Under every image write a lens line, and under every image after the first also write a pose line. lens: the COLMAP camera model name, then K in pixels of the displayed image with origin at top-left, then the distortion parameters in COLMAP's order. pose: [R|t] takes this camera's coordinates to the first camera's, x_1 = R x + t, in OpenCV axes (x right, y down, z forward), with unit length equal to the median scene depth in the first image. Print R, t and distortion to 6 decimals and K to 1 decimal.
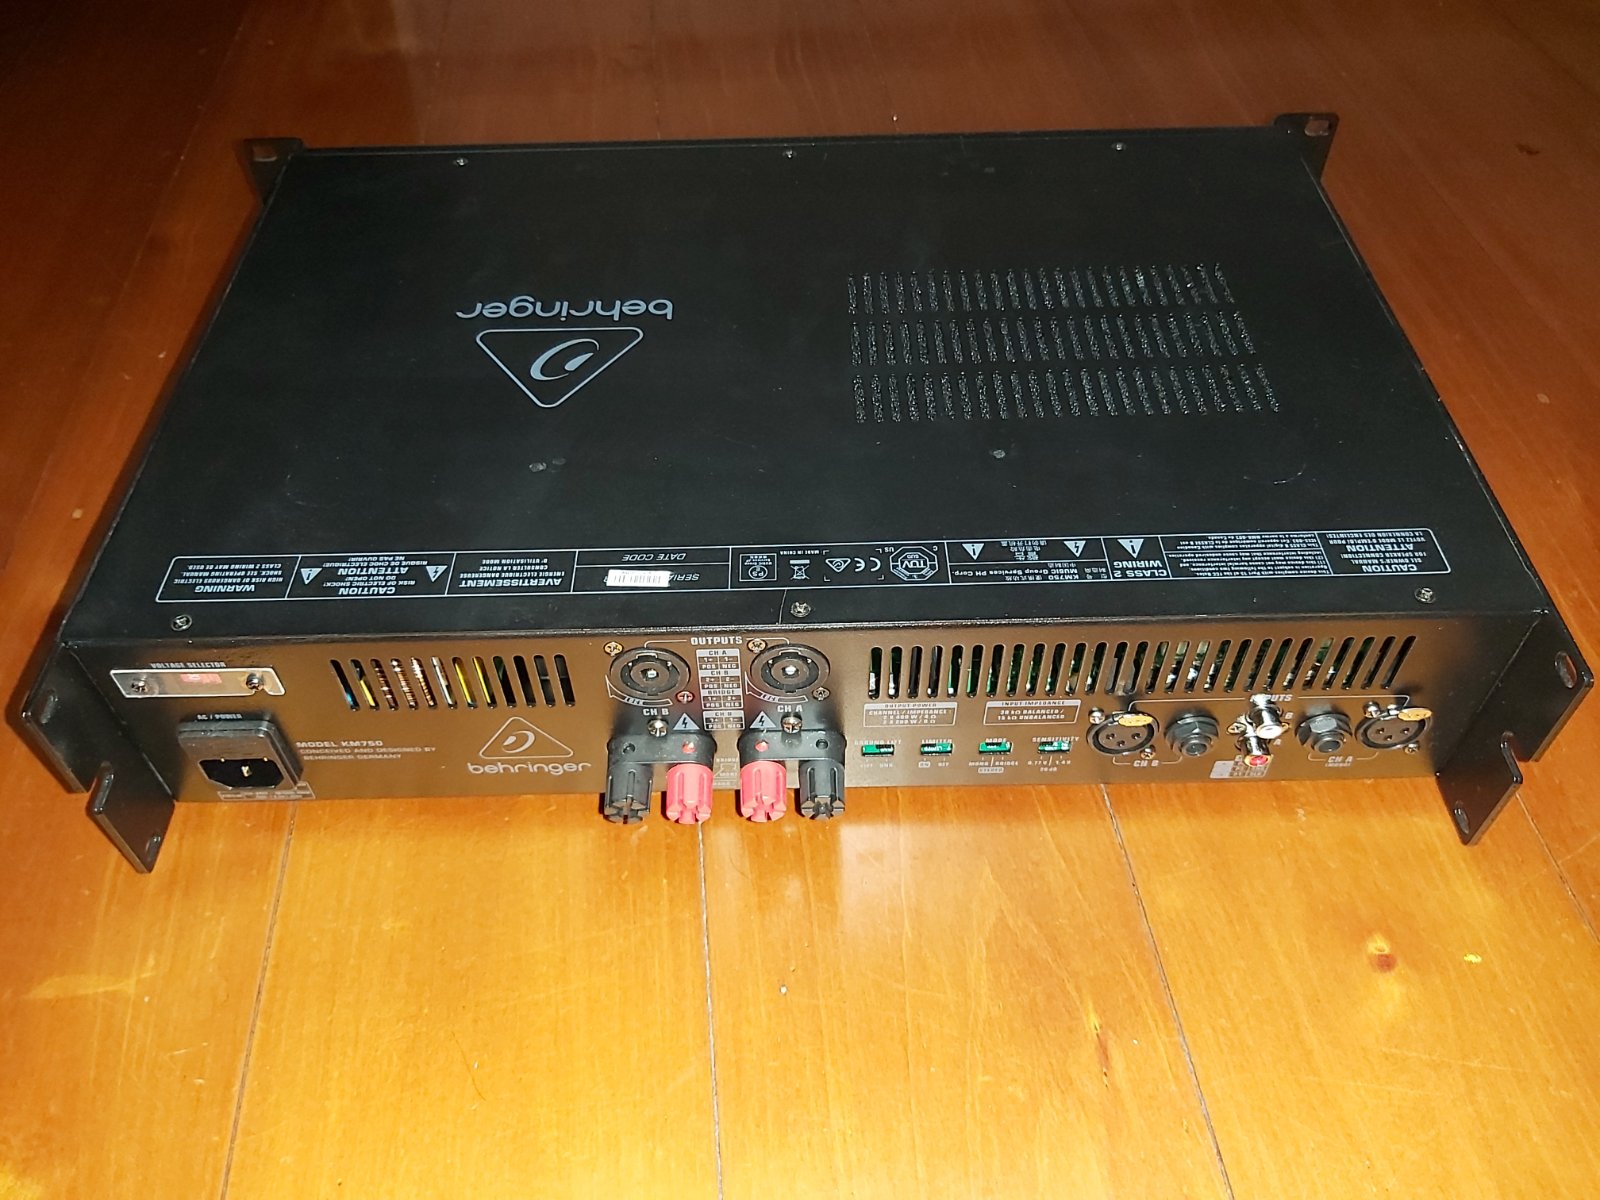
lens RADIAL K [[1243.1, 0, 780.7], [0, 1243.1, 600.4], [0, 0, 1]] dist [0.141609, -0.335391]
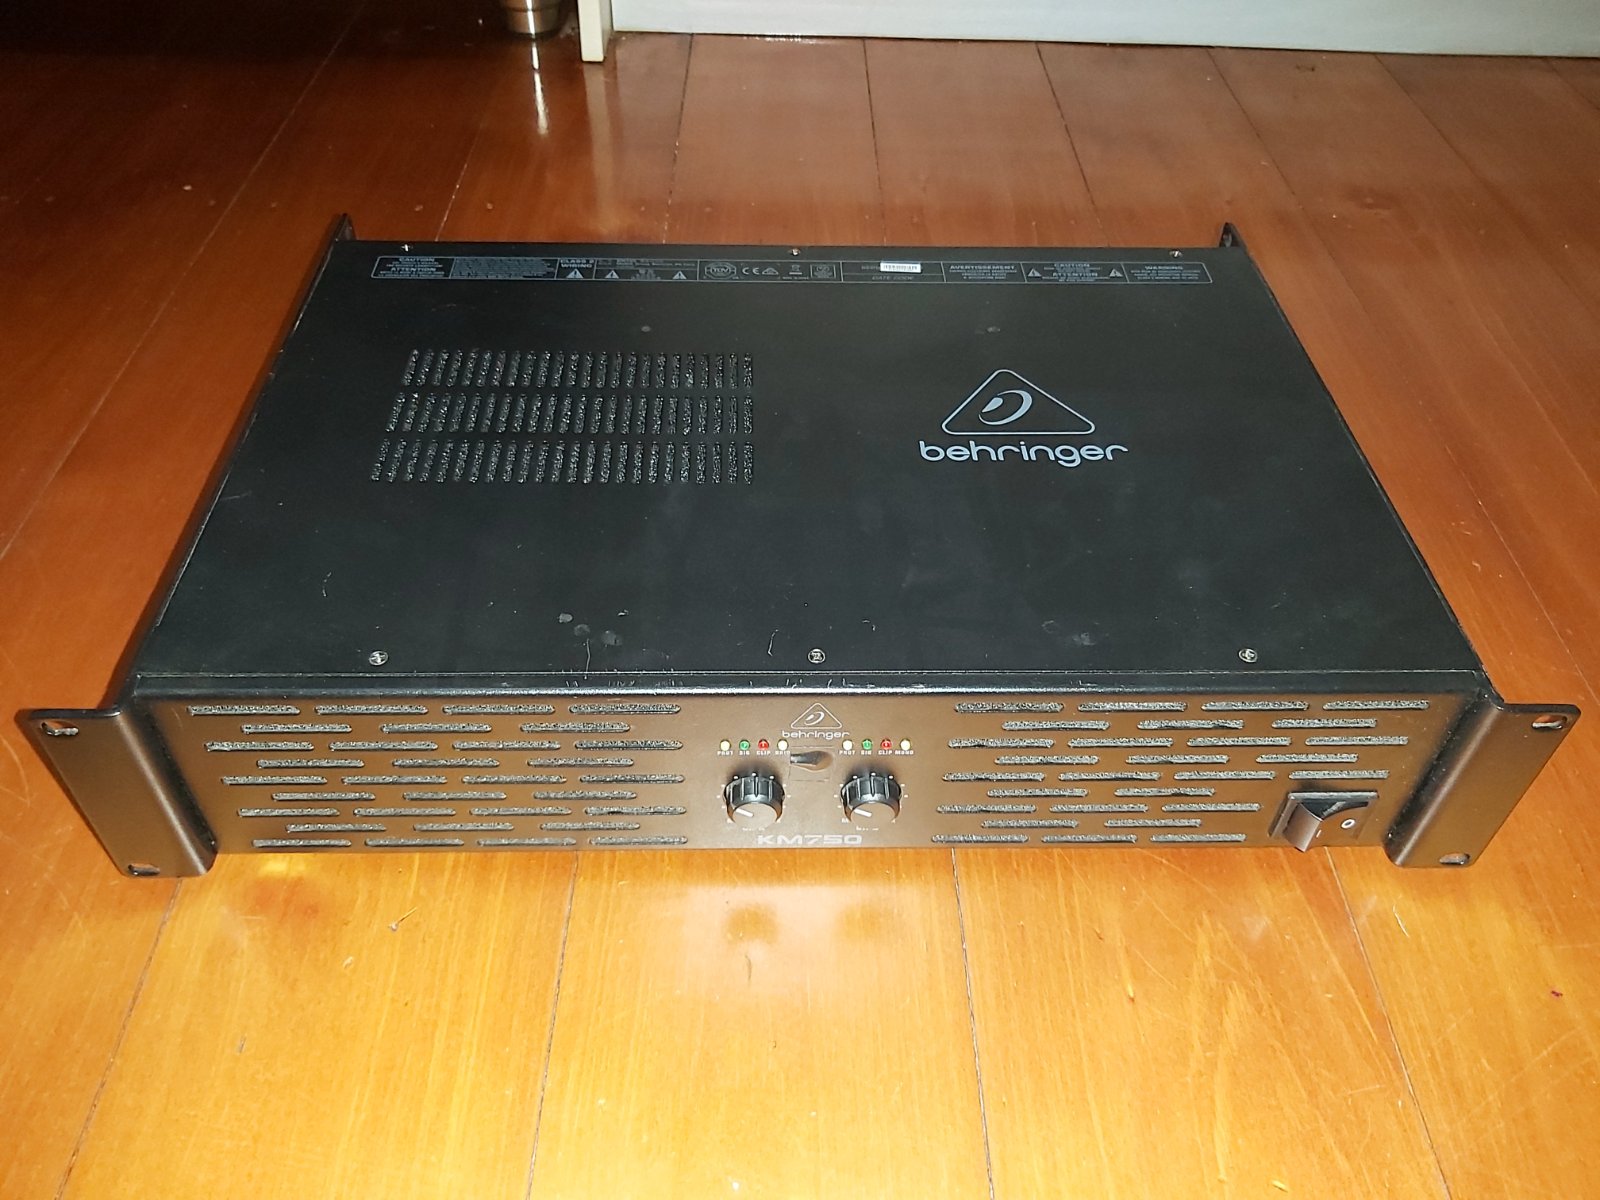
lens RADIAL K [[1243.1, 0, 780.7], [0, 1243.1, 600.4], [0, 0, 1]] dist [0.141609, -0.335391]
pose [[-0.999930, 0.009533, -0.006939, 0.047563], [-0.007428, -0.052163, 0.998611, -1.567238], [0.009158, 0.998593, 0.052230, 1.311442]]
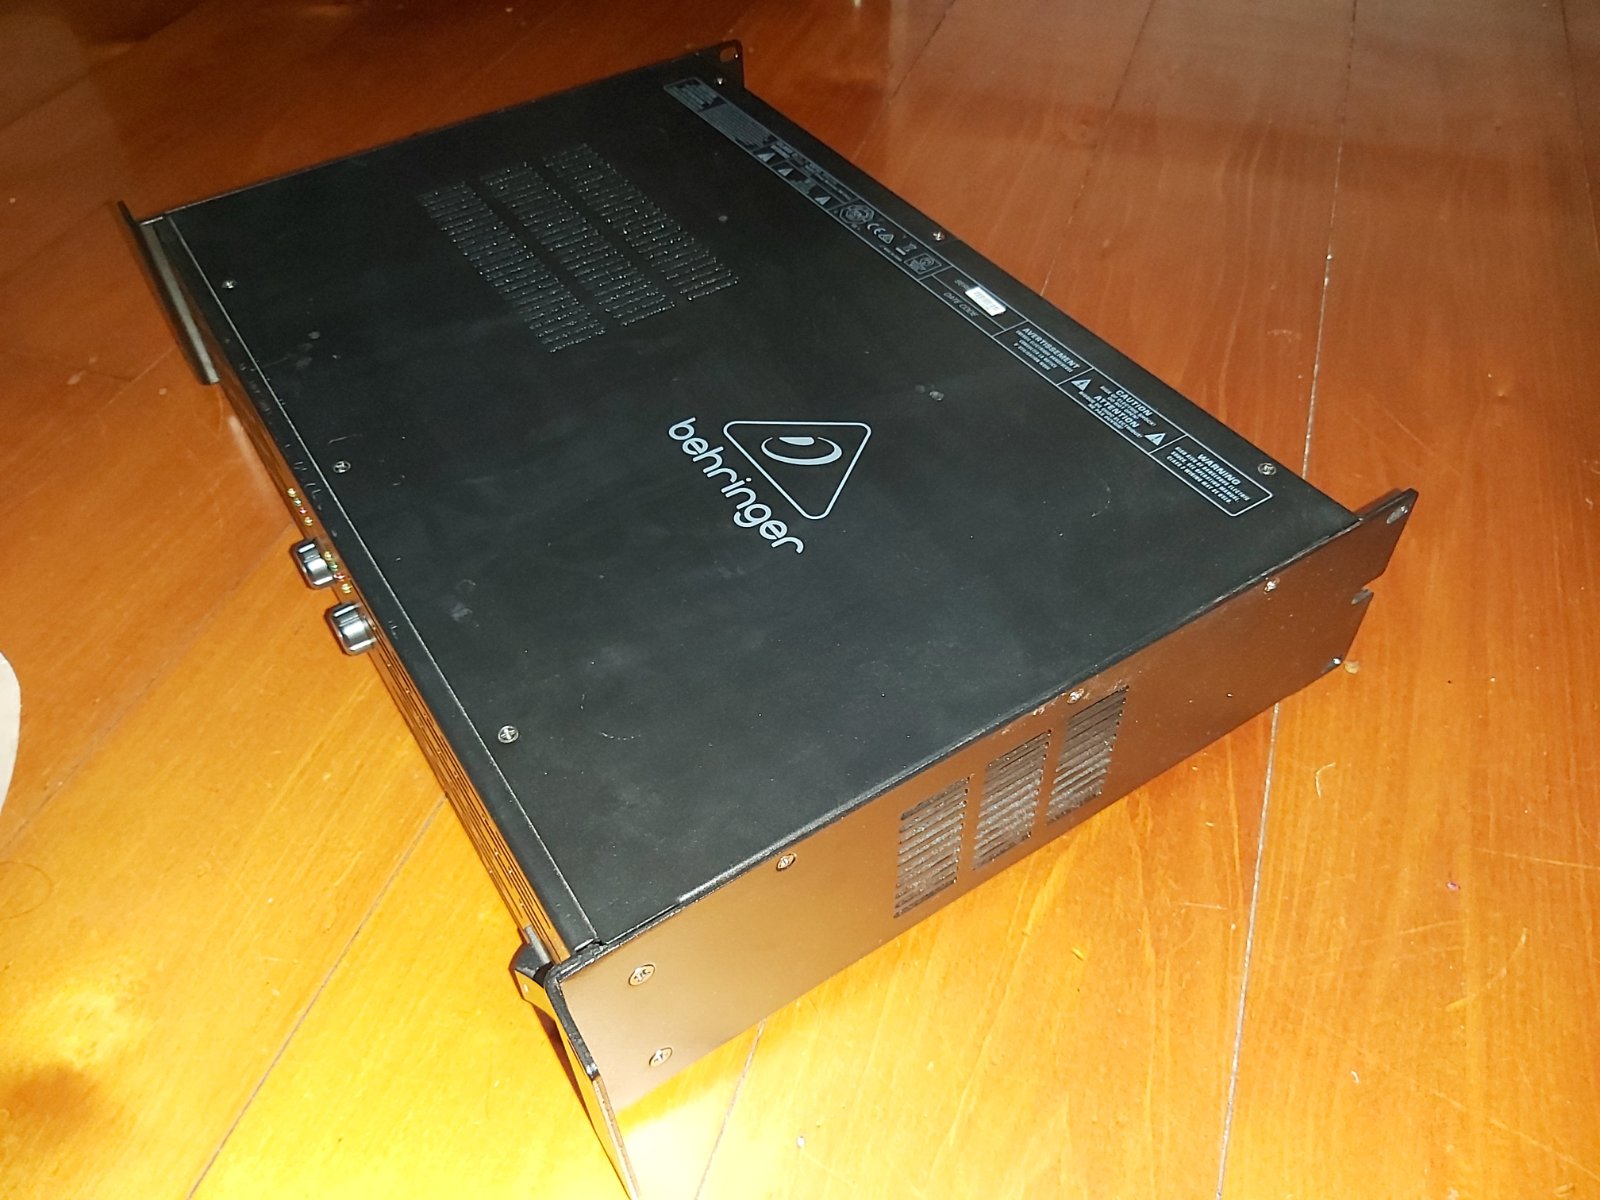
lens RADIAL K [[1243.1, 0, 780.7], [0, 1243.1, 600.4], [0, 0, 1]] dist [0.141609, -0.335391]
pose [[-0.527409, -0.591815, 0.609585, -0.977539], [0.664224, 0.160161, 0.730174, -1.058433], [-0.529760, 0.790002, 0.308627, 0.942889]]
